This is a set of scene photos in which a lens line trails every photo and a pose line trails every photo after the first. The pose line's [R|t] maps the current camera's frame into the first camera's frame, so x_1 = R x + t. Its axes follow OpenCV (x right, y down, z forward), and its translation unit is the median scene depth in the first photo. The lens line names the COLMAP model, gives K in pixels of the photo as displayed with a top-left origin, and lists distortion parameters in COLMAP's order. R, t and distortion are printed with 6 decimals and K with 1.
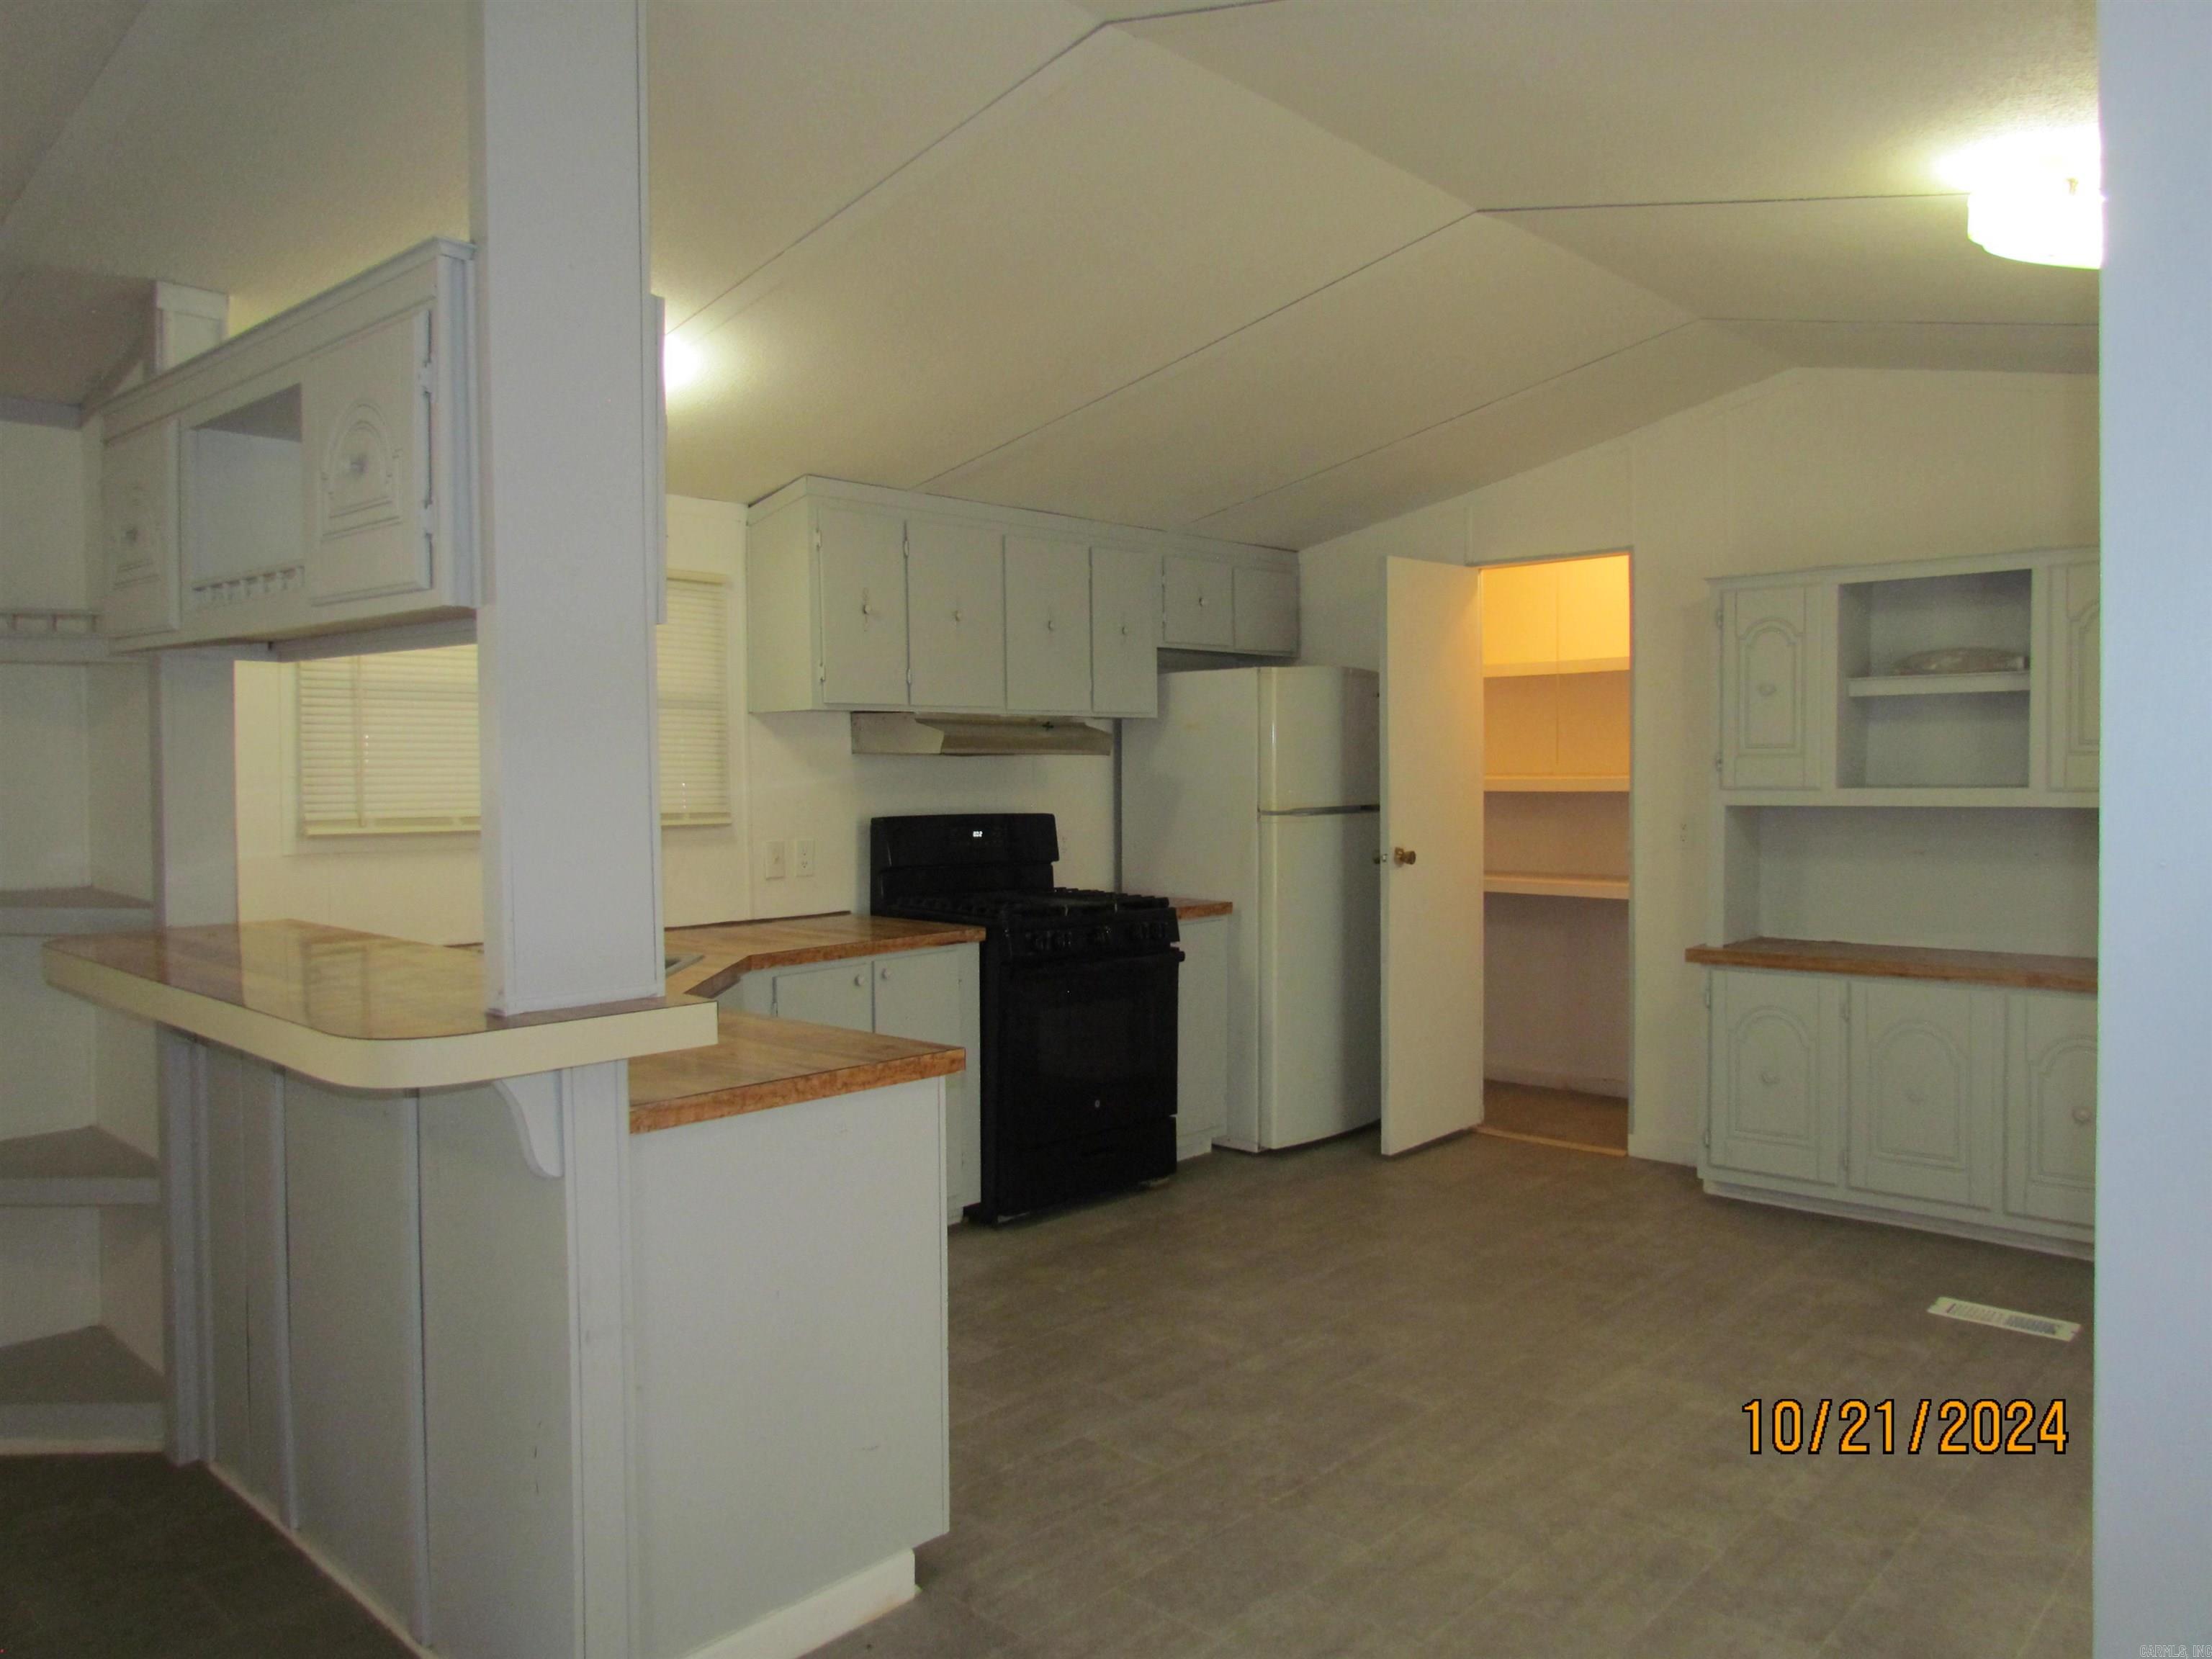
lens RADIAL K [[1579.2, 0, 1113.3], [0, 1579.2, 818.7], [0, 0, 1]] dist [-0.018813, 0.016413]
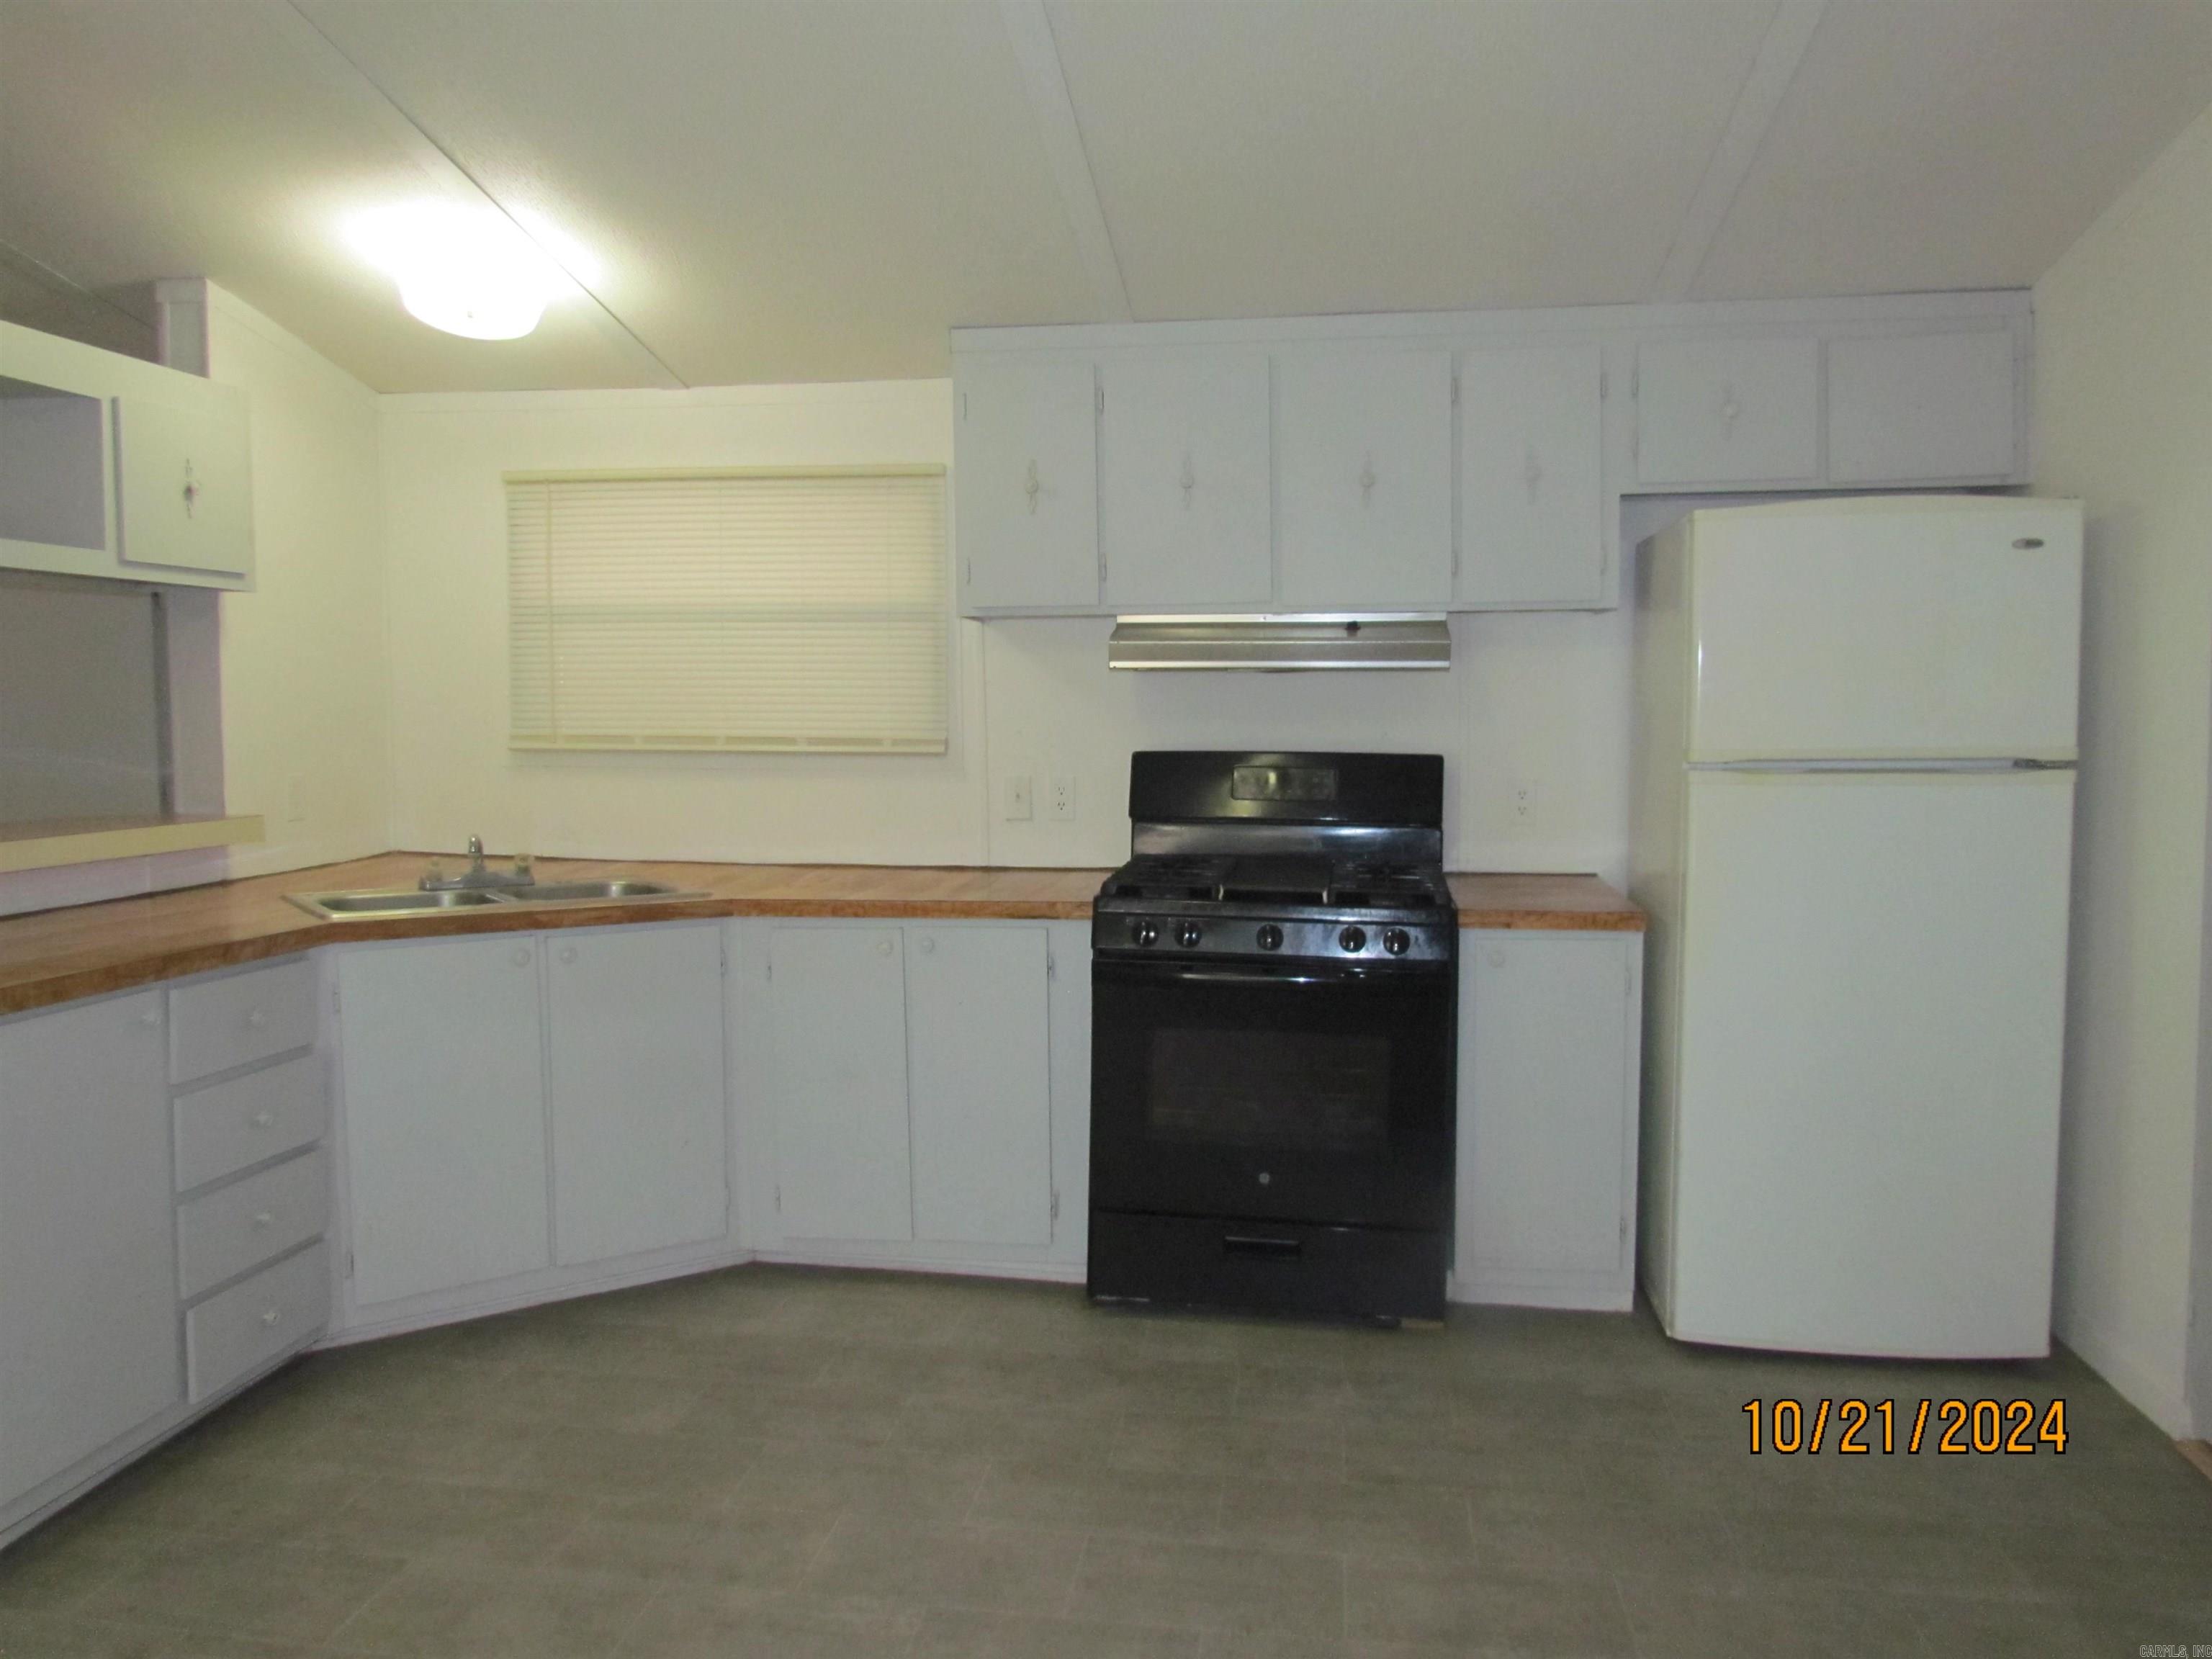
lens RADIAL K [[1579.2, 0, 1090.7], [0, 1579.2, 843.2], [0, 0, 1]] dist [-0.018813, 0.016413]
pose [[0.558952, 0.076479, -0.825666, 0.575759], [-0.028173, 0.996914, 0.073269, -0.014233], [0.828722, -0.017693, 0.559381, 0.639992]]
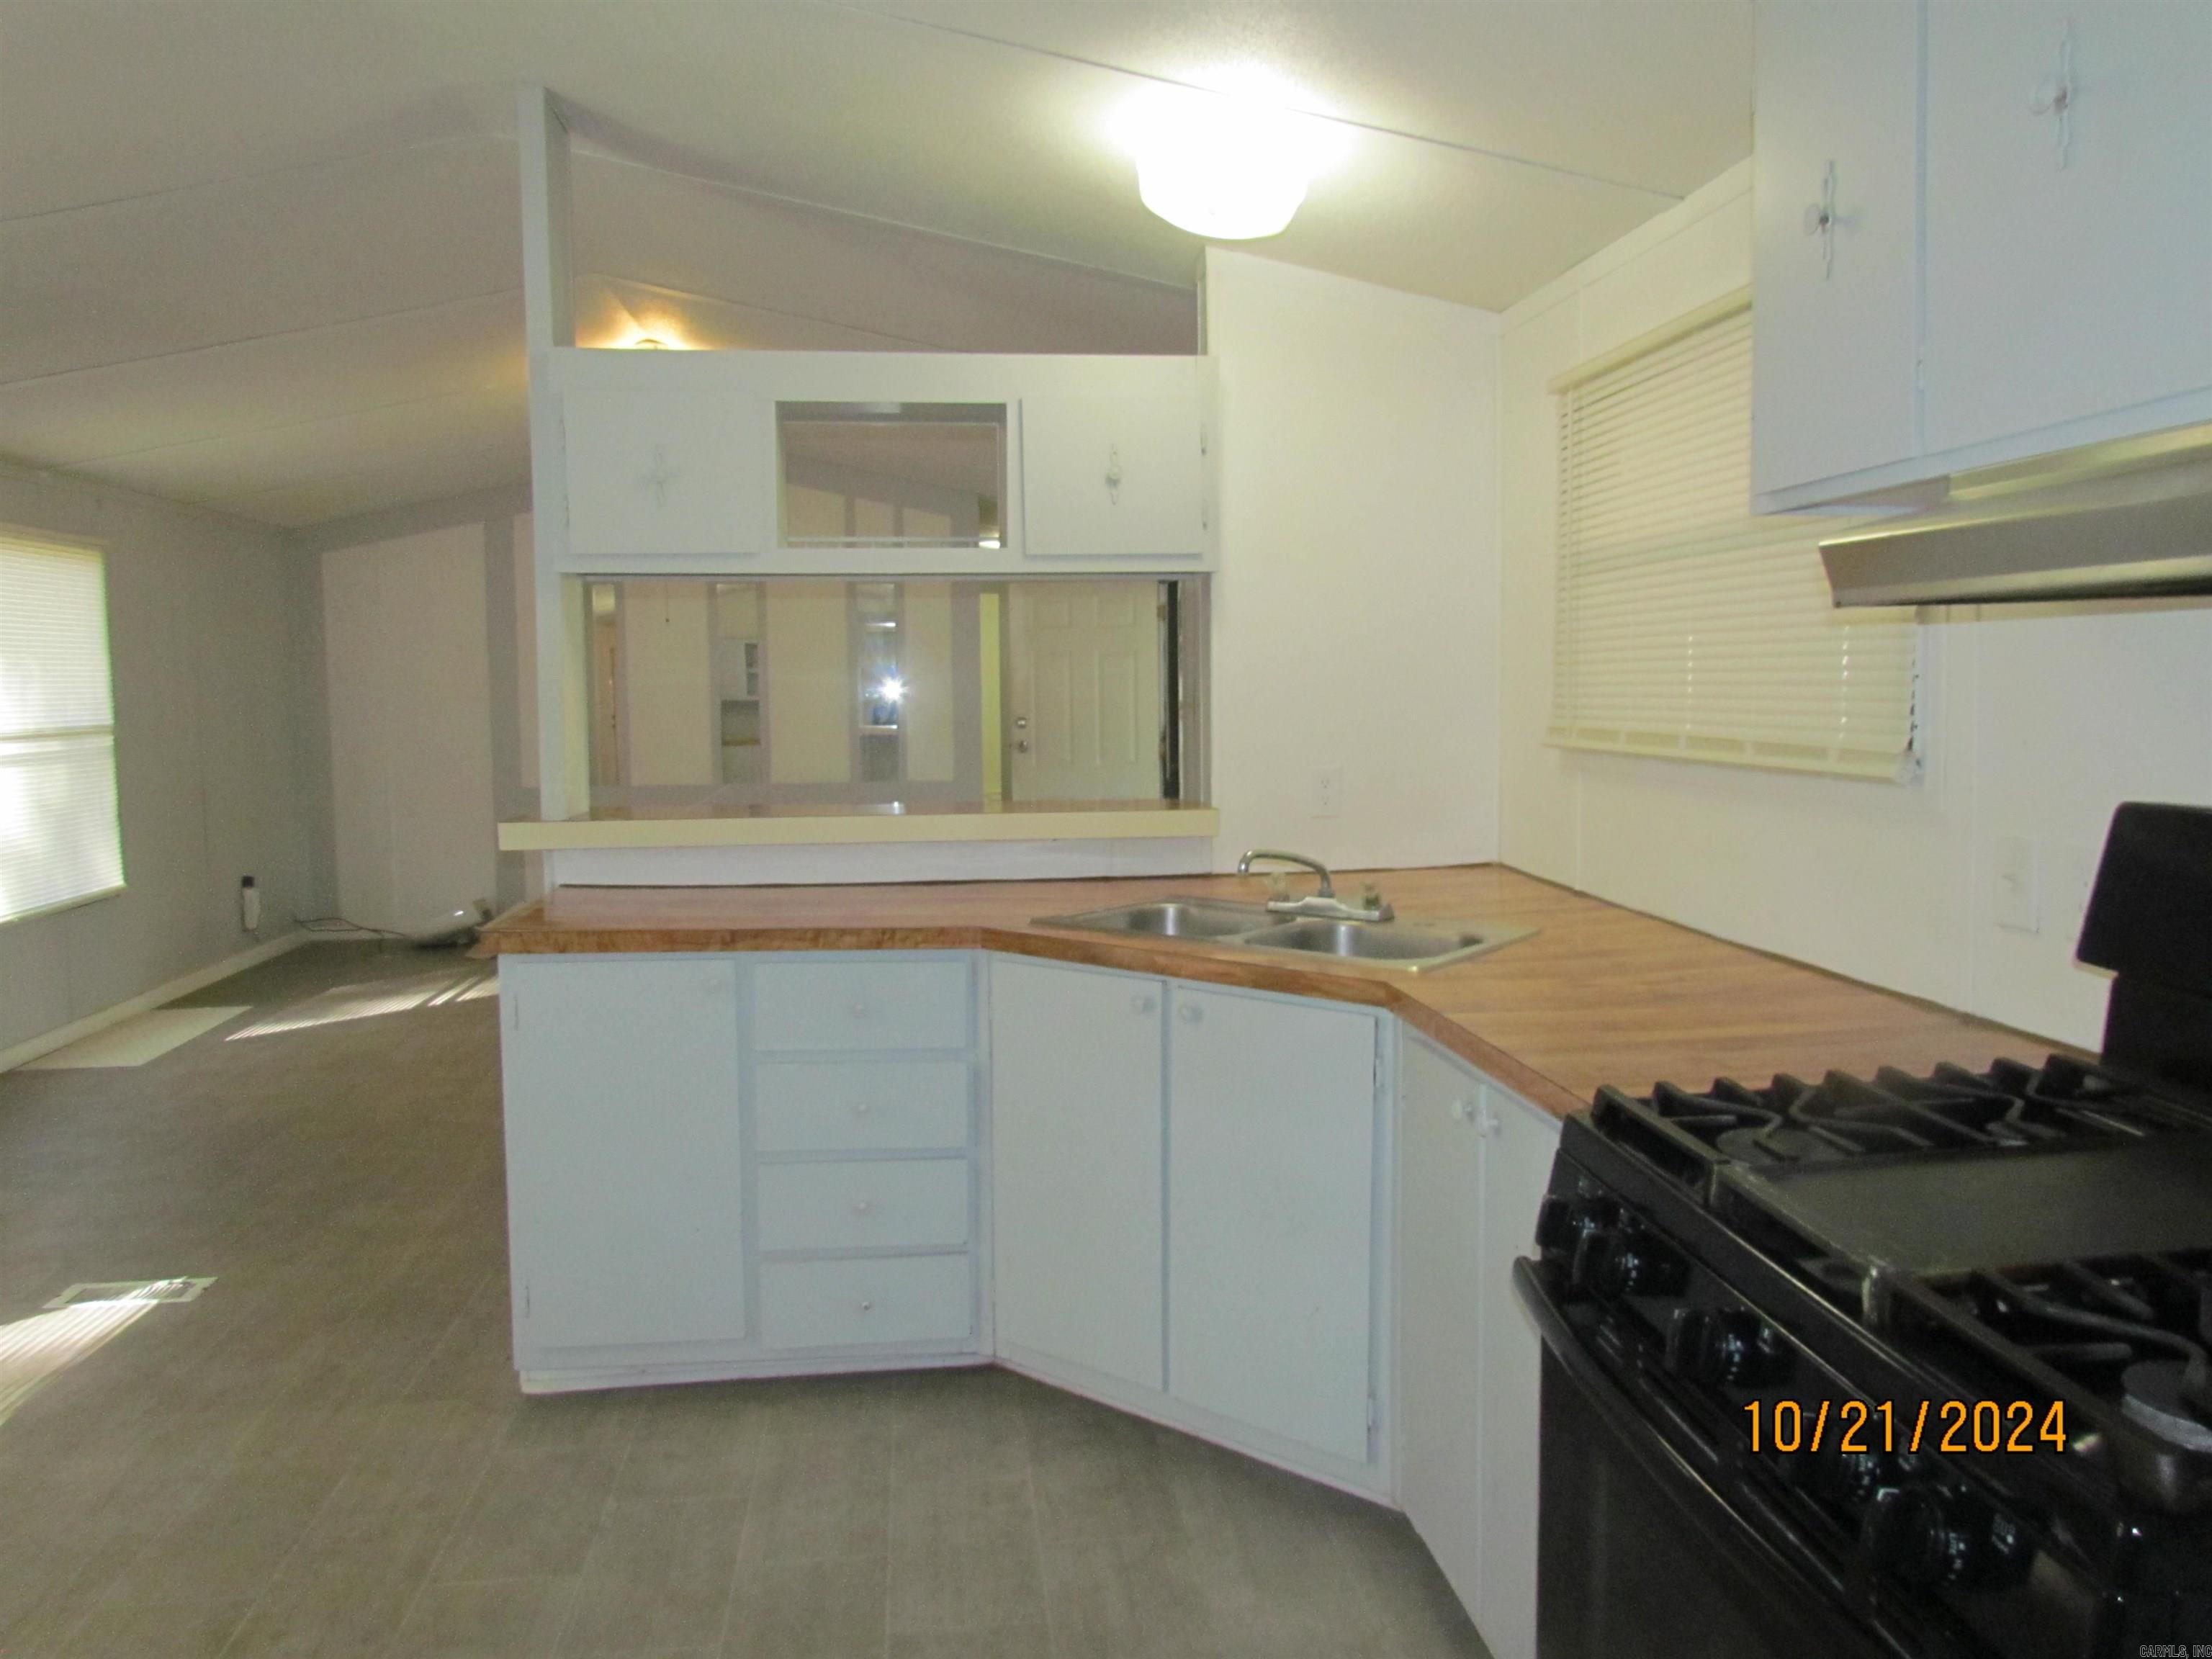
lens RADIAL K [[1579.2, 0, 1110.2], [0, 1579.2, 822.2], [0, 0, 1]] dist [-0.018813, 0.016413]
pose [[-0.653502, 0.072722, -0.753424, 0.263265], [-0.009885, 0.994469, 0.104563, -0.031475], [0.756861, 0.075779, -0.649168, 1.234617]]
